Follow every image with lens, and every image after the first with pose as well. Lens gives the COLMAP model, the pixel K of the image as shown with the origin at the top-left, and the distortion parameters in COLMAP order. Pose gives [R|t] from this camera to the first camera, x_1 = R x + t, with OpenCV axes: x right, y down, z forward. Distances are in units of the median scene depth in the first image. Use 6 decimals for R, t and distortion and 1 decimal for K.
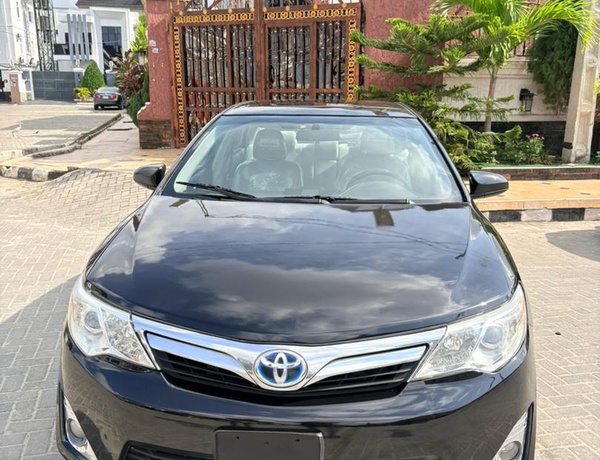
lens RADIAL K [[615.6, 0, 302.5], [0, 615.6, 234.2], [0, 0, 1]] dist [-0.020230, 0.000000]
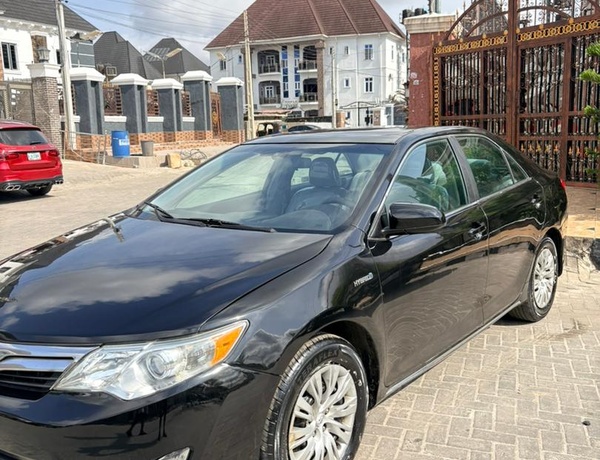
lens RADIAL K [[615.6, 0, 301.8], [0, 615.6, 226.3], [0, 0, 1]] dist [-0.020230, 0.000000]
pose [[0.822675, 0.053312, -0.566006, 0.201552], [-0.087561, 0.995596, -0.033494, -0.007816], [0.561728, 0.077115, 0.823720, 0.063832]]
